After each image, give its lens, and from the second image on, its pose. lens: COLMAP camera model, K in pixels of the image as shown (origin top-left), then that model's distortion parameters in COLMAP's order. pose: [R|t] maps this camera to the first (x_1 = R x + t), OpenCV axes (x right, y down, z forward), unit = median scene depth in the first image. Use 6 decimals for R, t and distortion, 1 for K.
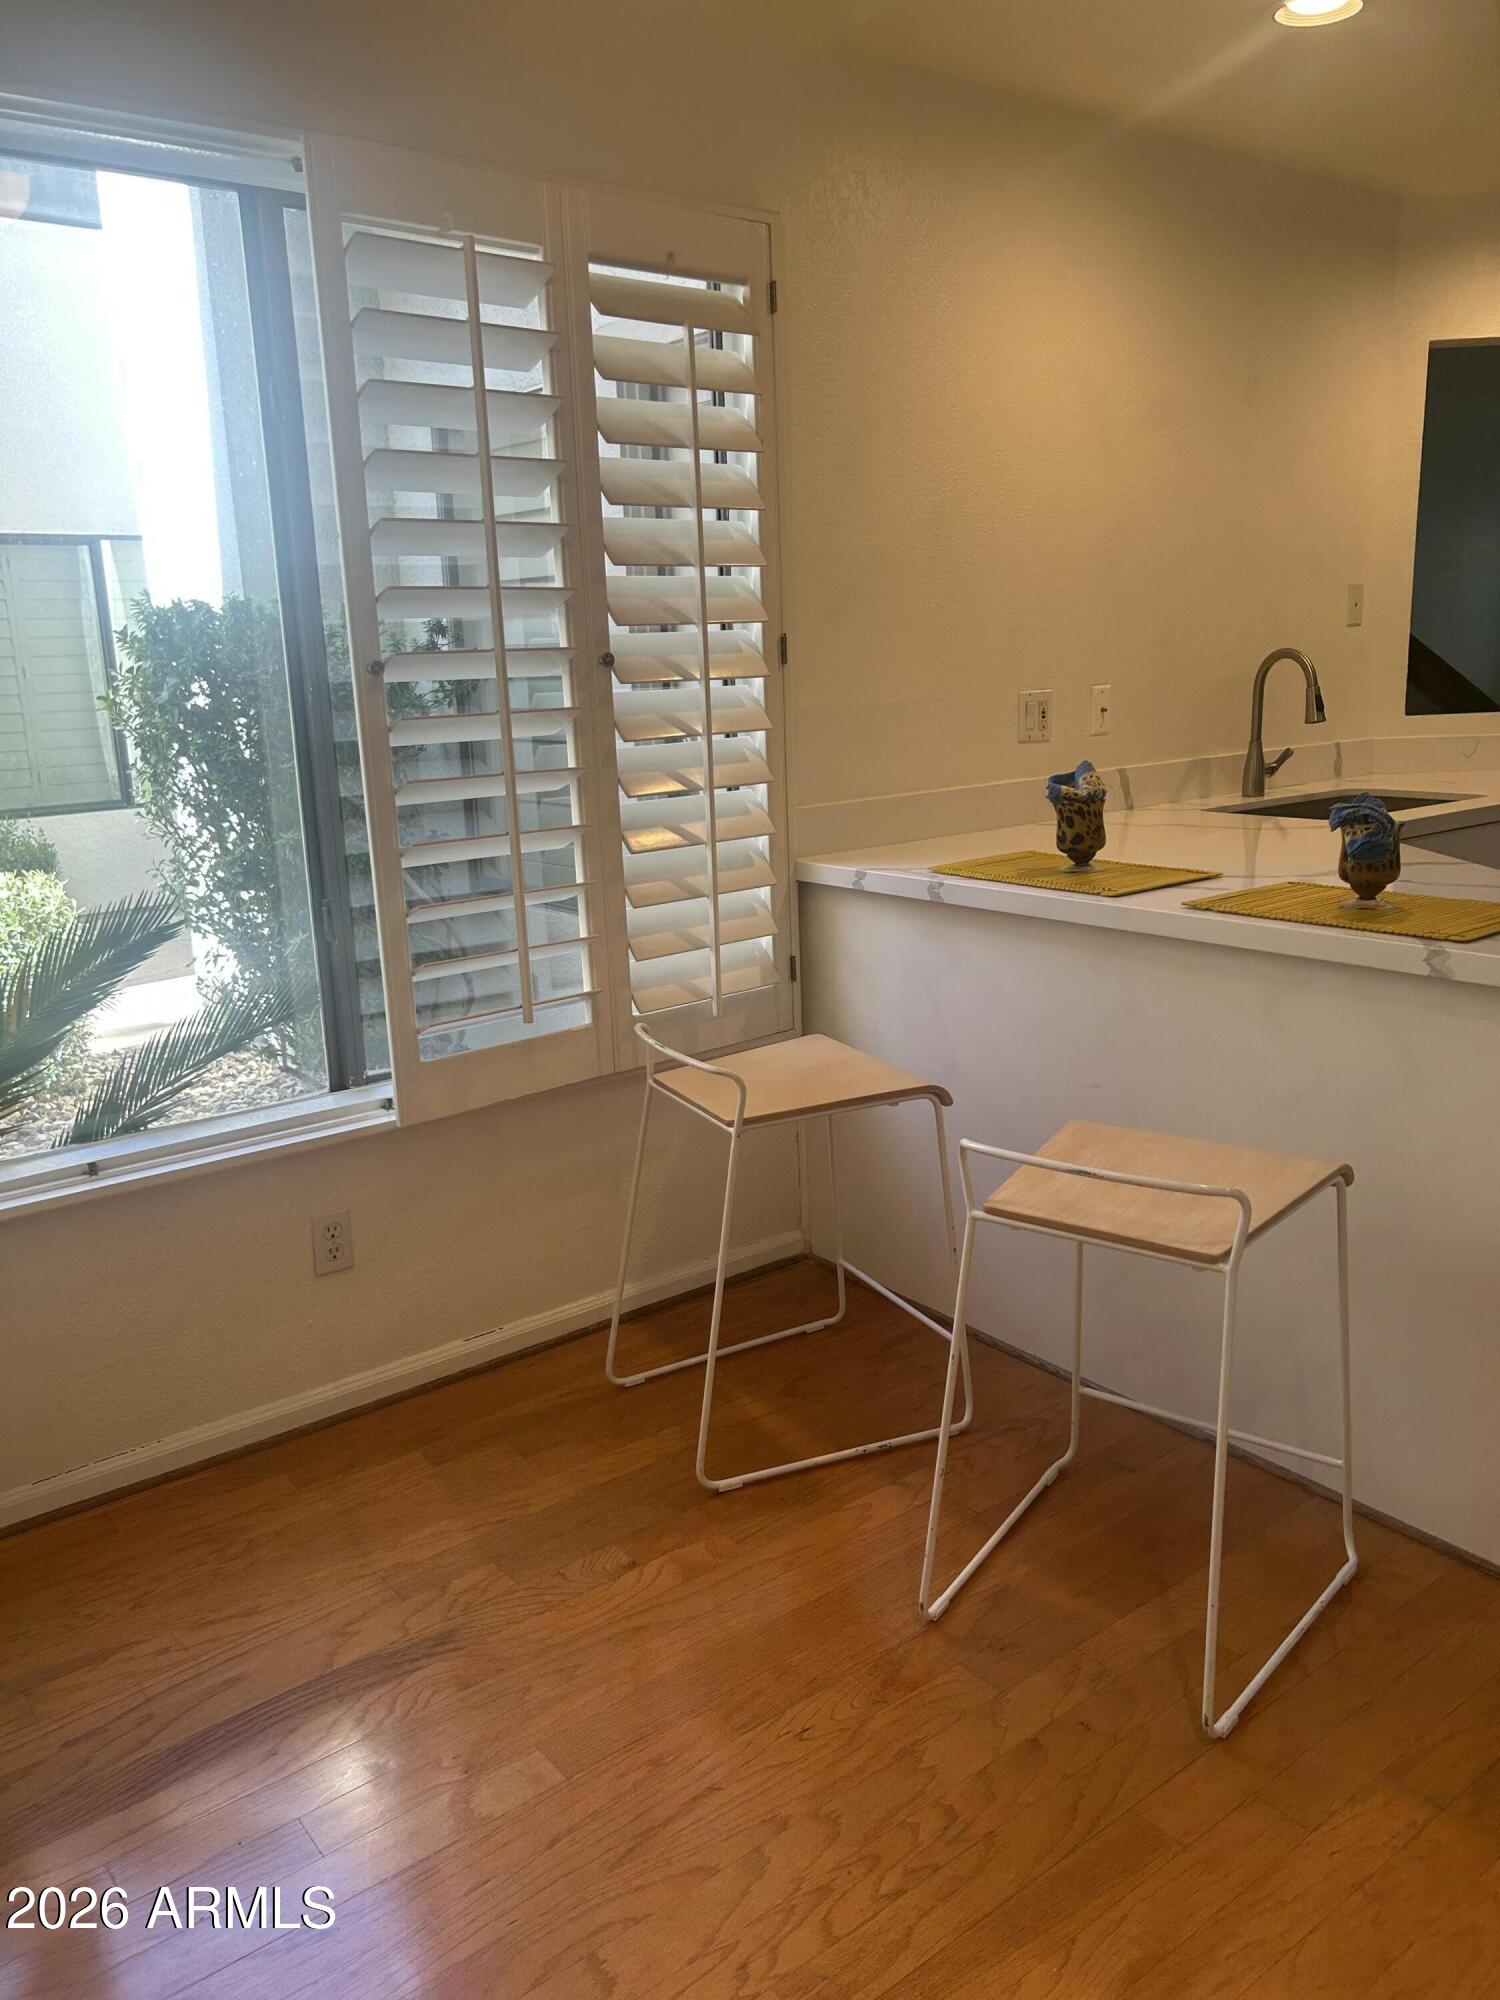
lens RADIAL K [[1514.2, 0, 750.0], [0, 1514.2, 1000.0], [0, 0, 1]] dist [0.077489, -0.140316]
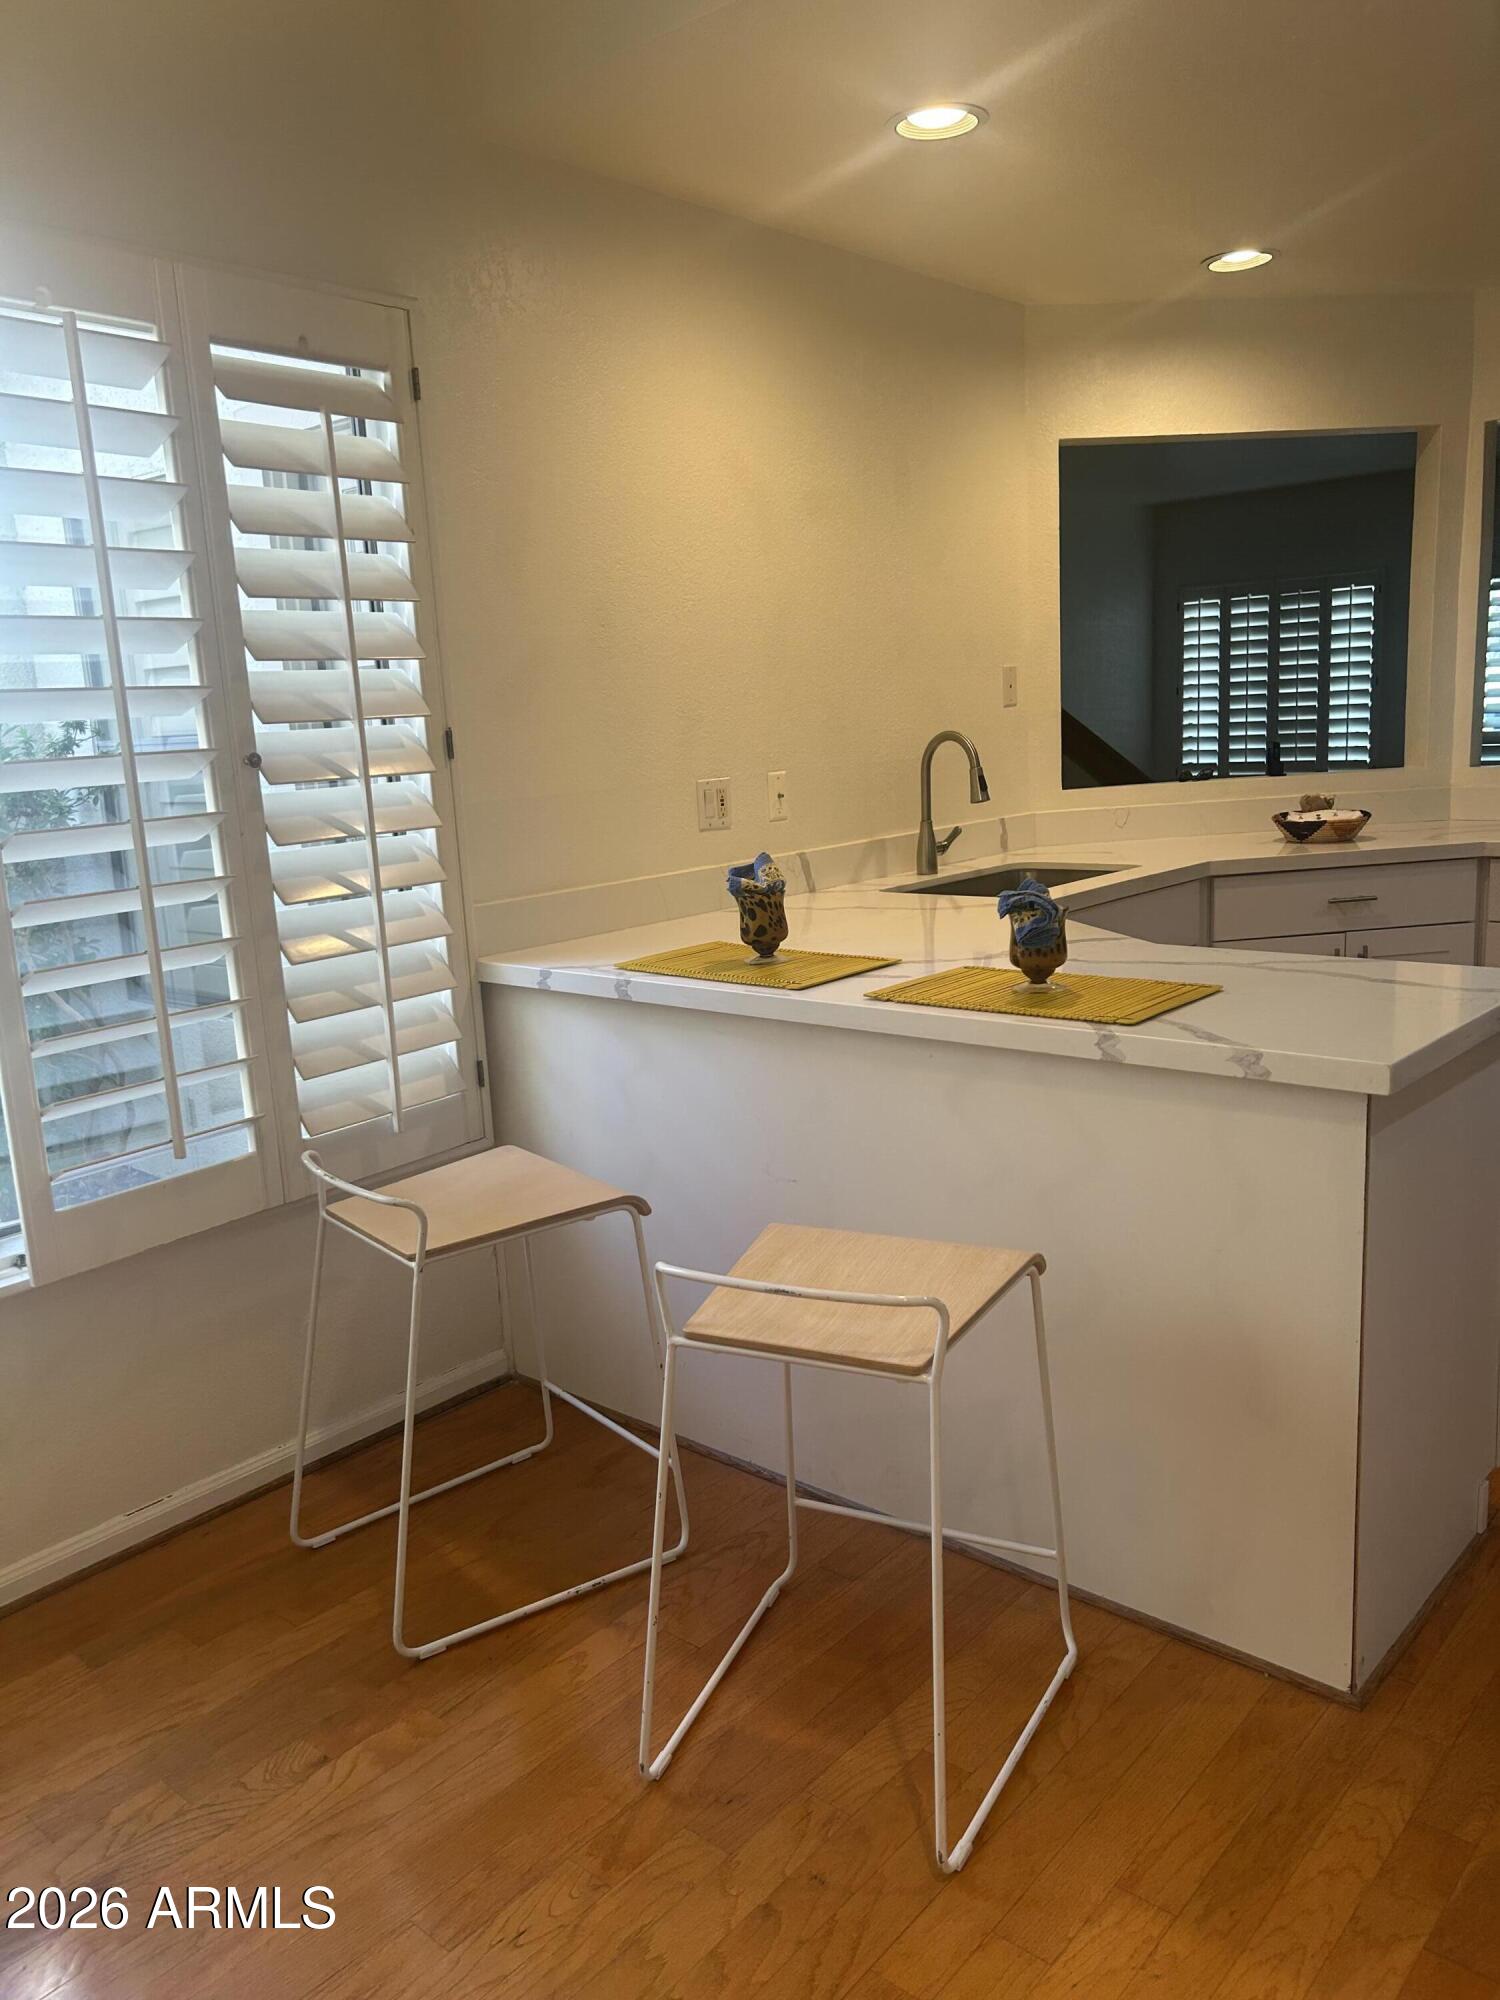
lens RADIAL K [[1514.2, 0, 750.0], [0, 1514.2, 1000.0], [0, 0, 1]] dist [0.077489, -0.140316]
pose [[0.979917, -0.052338, 0.192413, 0.016788], [0.061480, 0.997231, -0.041851, -0.020653], [-0.189690, 0.052840, 0.980421, 0.037087]]
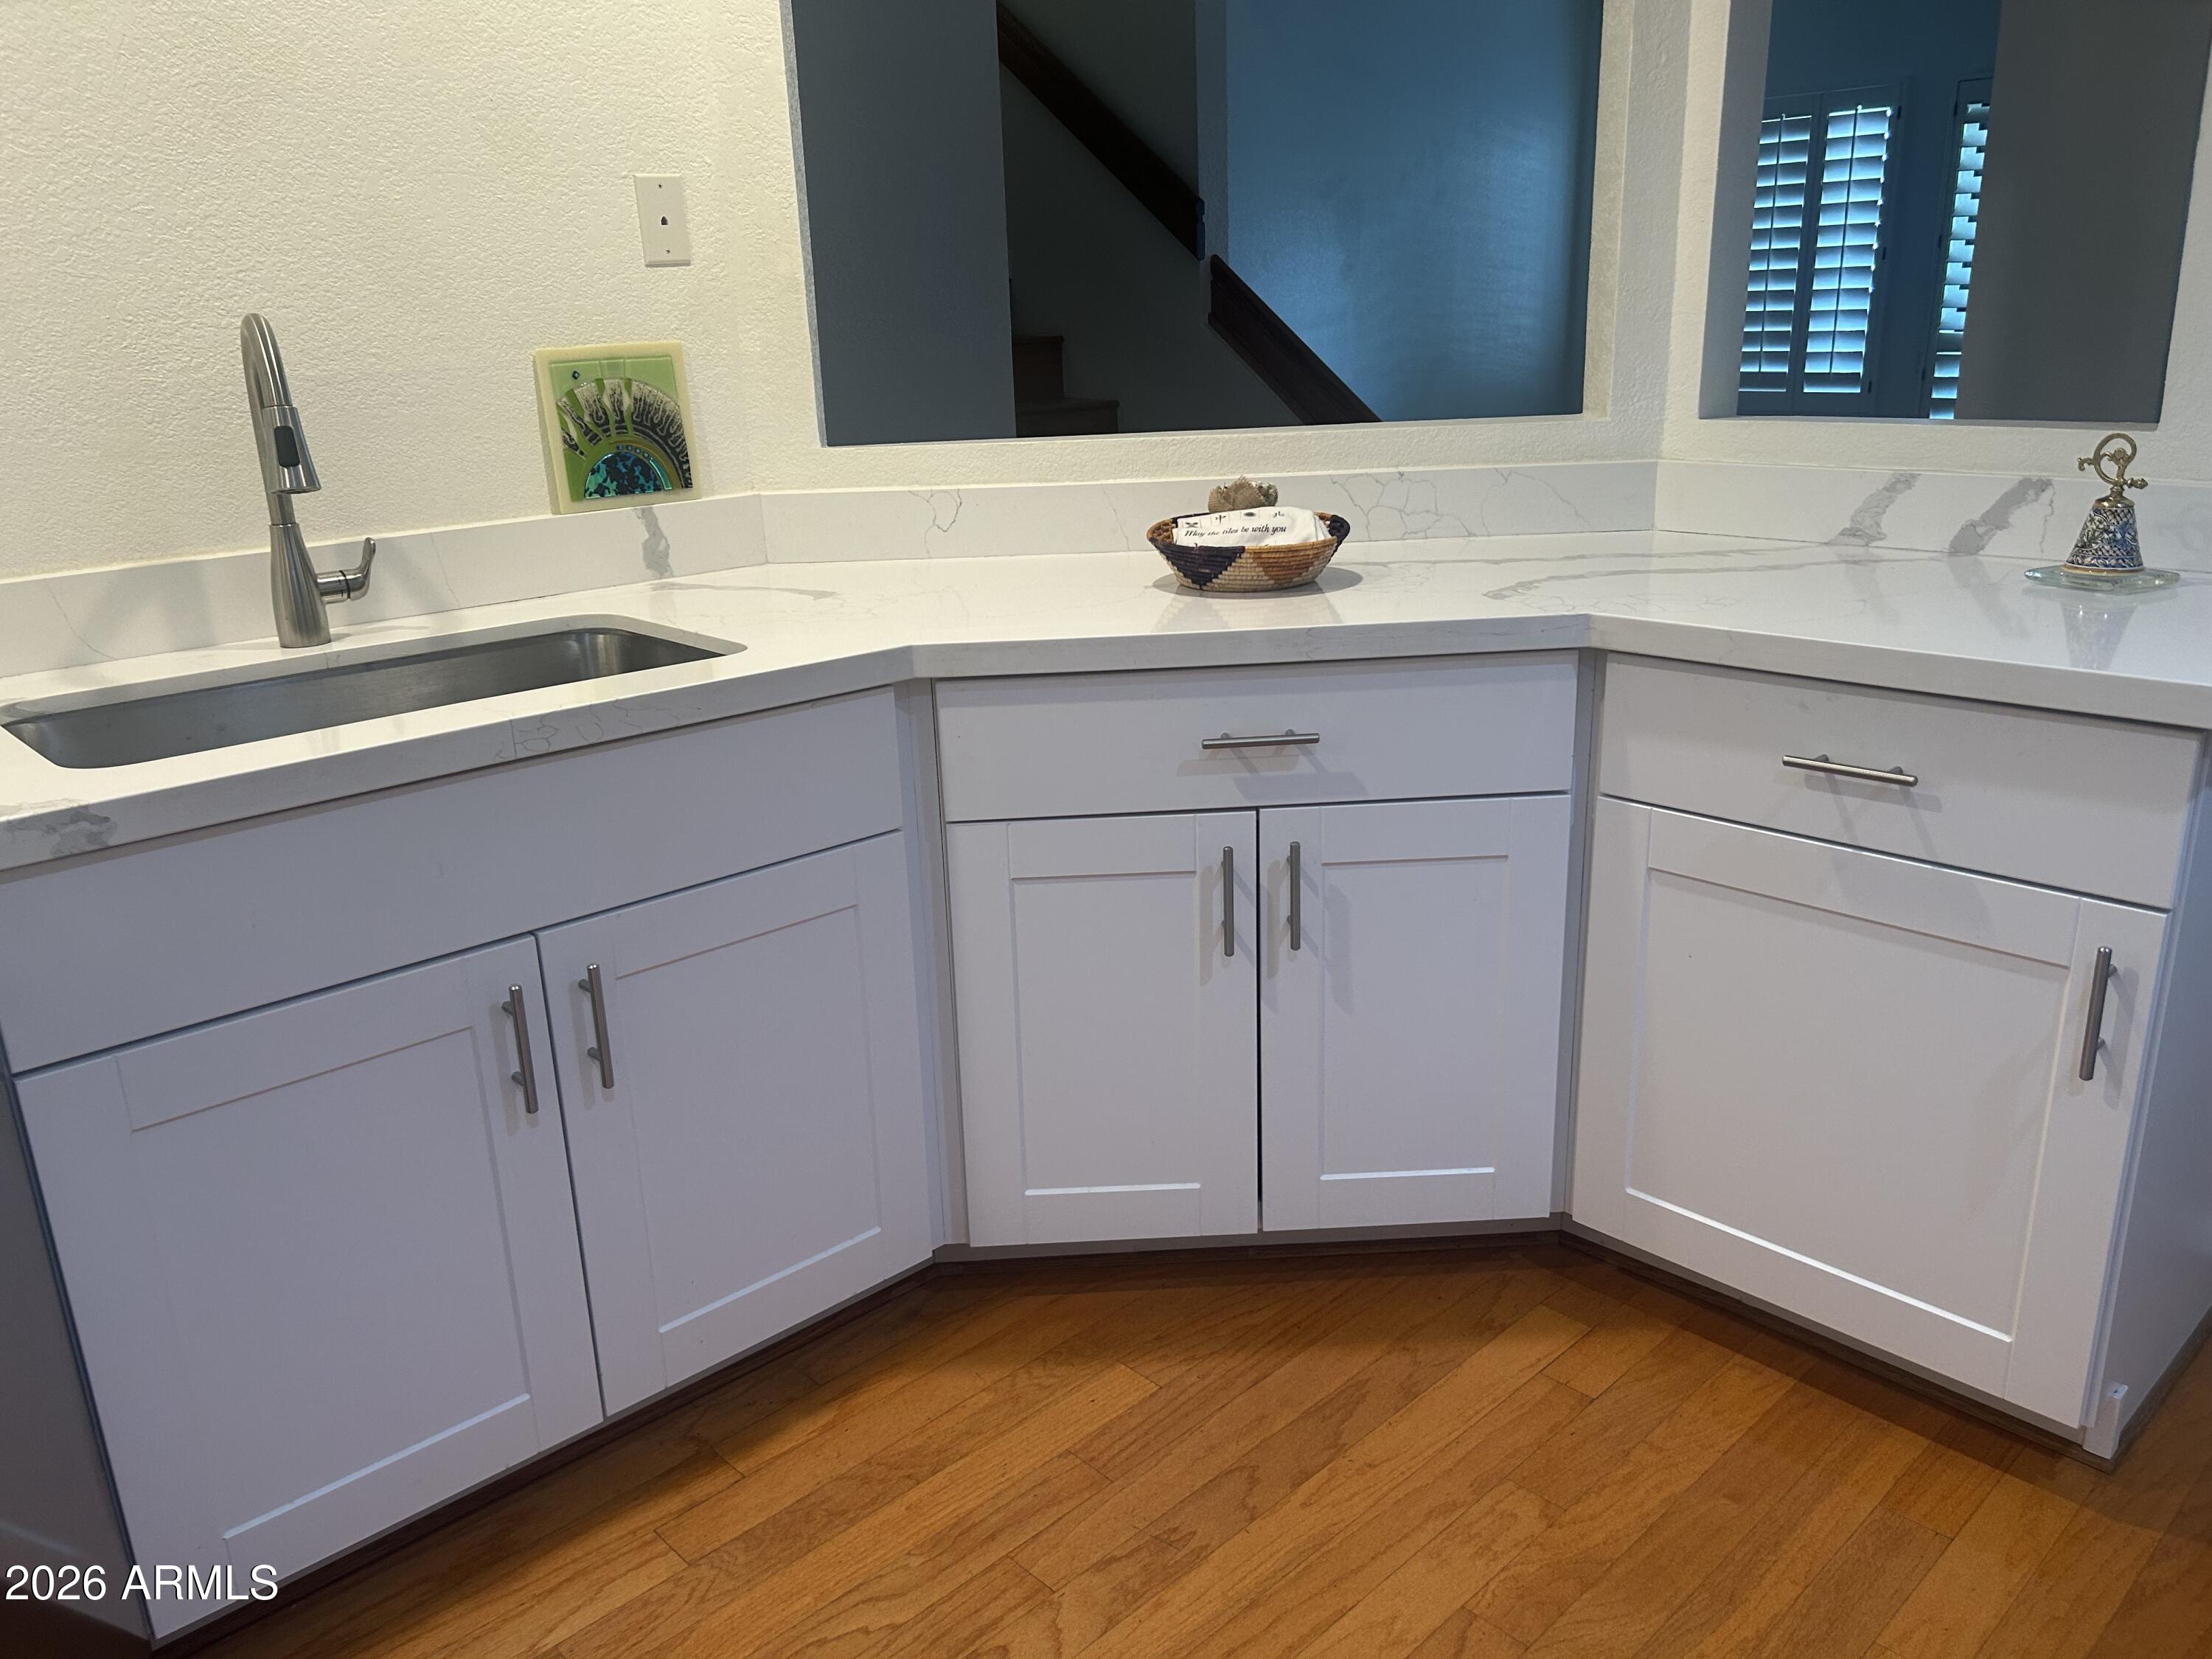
lens RADIAL K [[1674.7, 0, 1106.0], [0, 1674.7, 829.5], [0, 0, 1]] dist [0.077489, -0.140316]
pose [[0.995185, -0.031408, 0.092846, 0.855189], [0.024452, 0.996874, 0.075123, -0.181483], [-0.094915, -0.072491, 0.992842, 0.775457]]
